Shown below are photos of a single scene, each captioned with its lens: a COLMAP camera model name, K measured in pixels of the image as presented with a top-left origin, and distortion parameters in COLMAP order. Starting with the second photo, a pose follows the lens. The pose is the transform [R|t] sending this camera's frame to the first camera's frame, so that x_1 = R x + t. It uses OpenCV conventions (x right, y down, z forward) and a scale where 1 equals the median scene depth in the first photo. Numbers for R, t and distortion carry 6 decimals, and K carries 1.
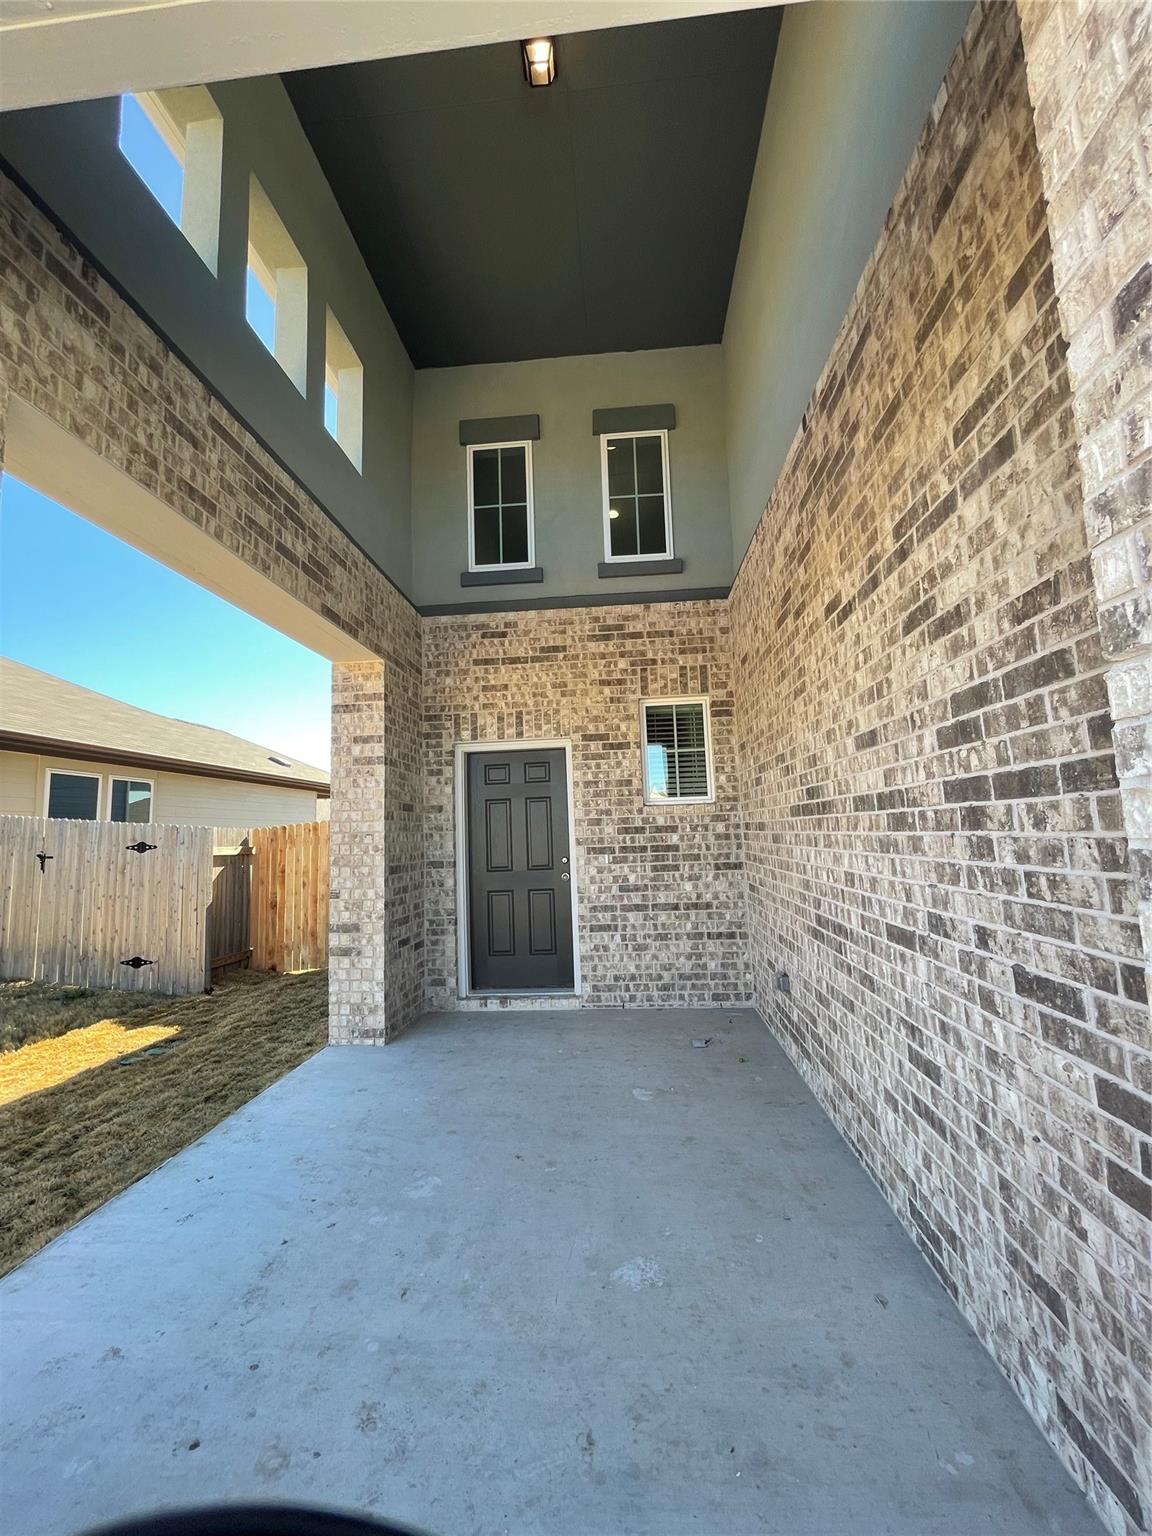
lens RADIAL K [[626.2, 0, 576.0], [0, 626.2, 768.0], [0, 0, 1]] dist [-0.001175, -0.000481]
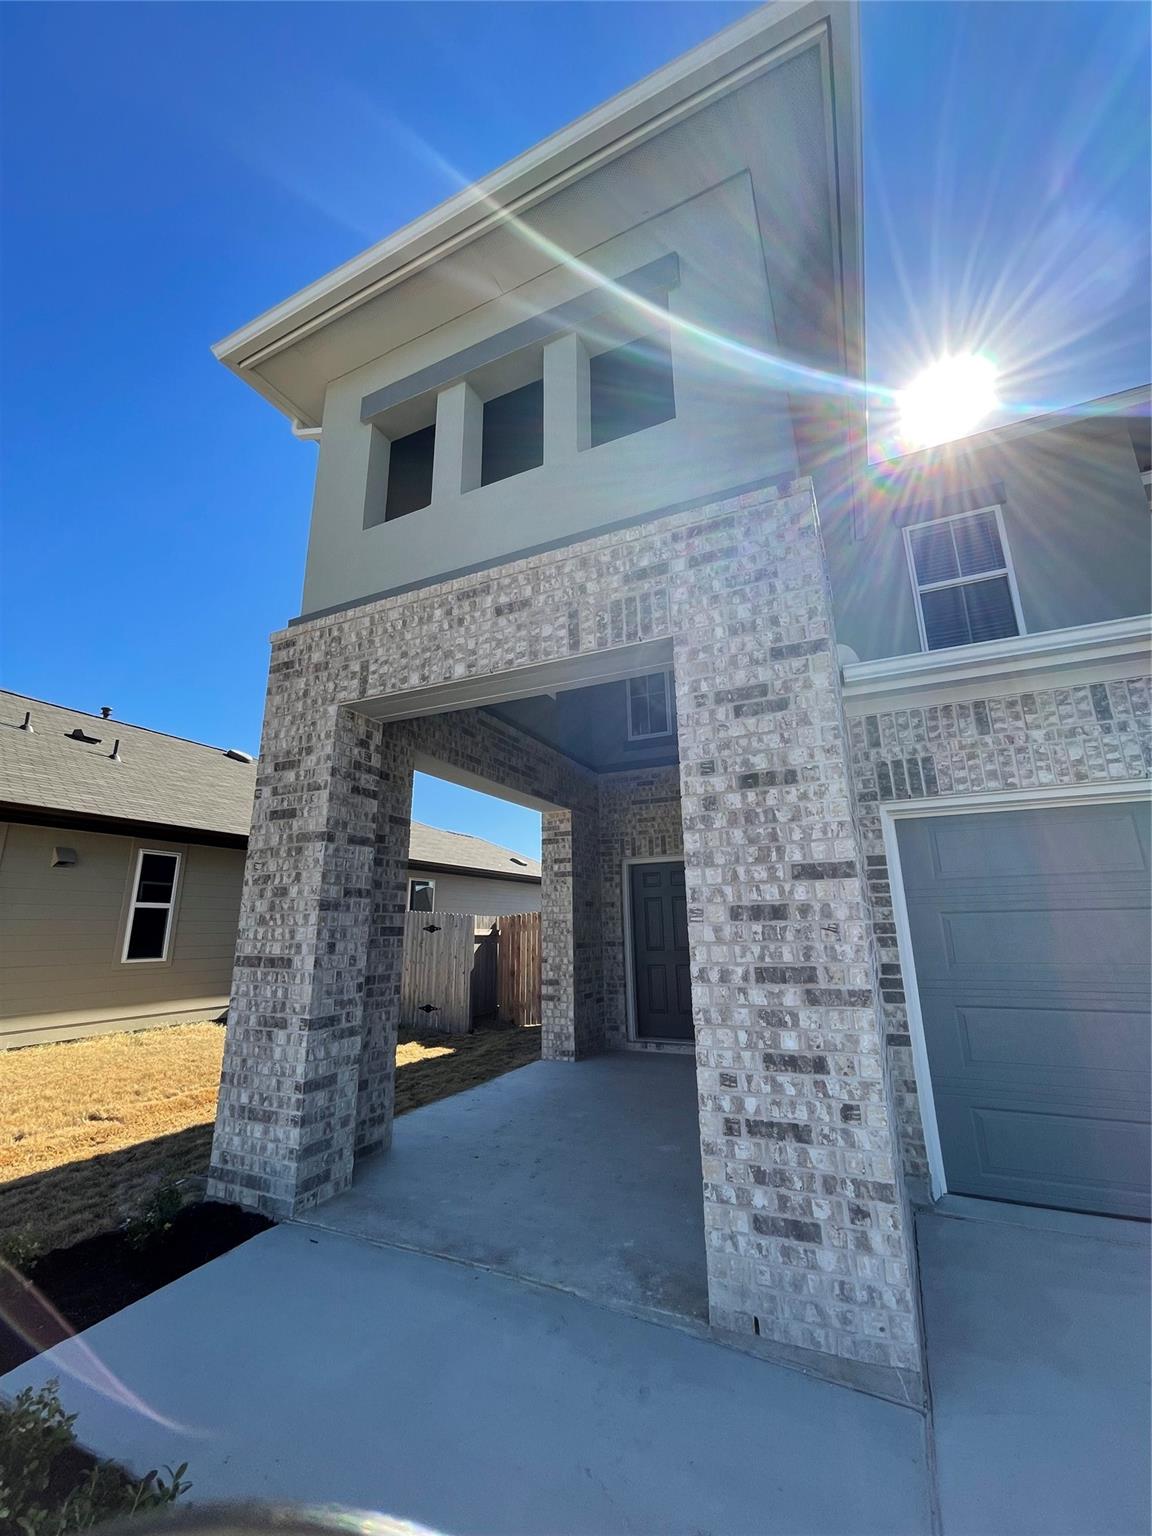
lens RADIAL K [[626.2, 0, 576.0], [0, 626.2, 768.0], [0, 0, 1]] dist [-0.001175, -0.000481]
pose [[0.936803, -0.069285, -0.342928, 0.229971], [0.021495, 0.989741, -0.141246, -0.046400], [0.349196, 0.124949, 0.928682, -0.435034]]
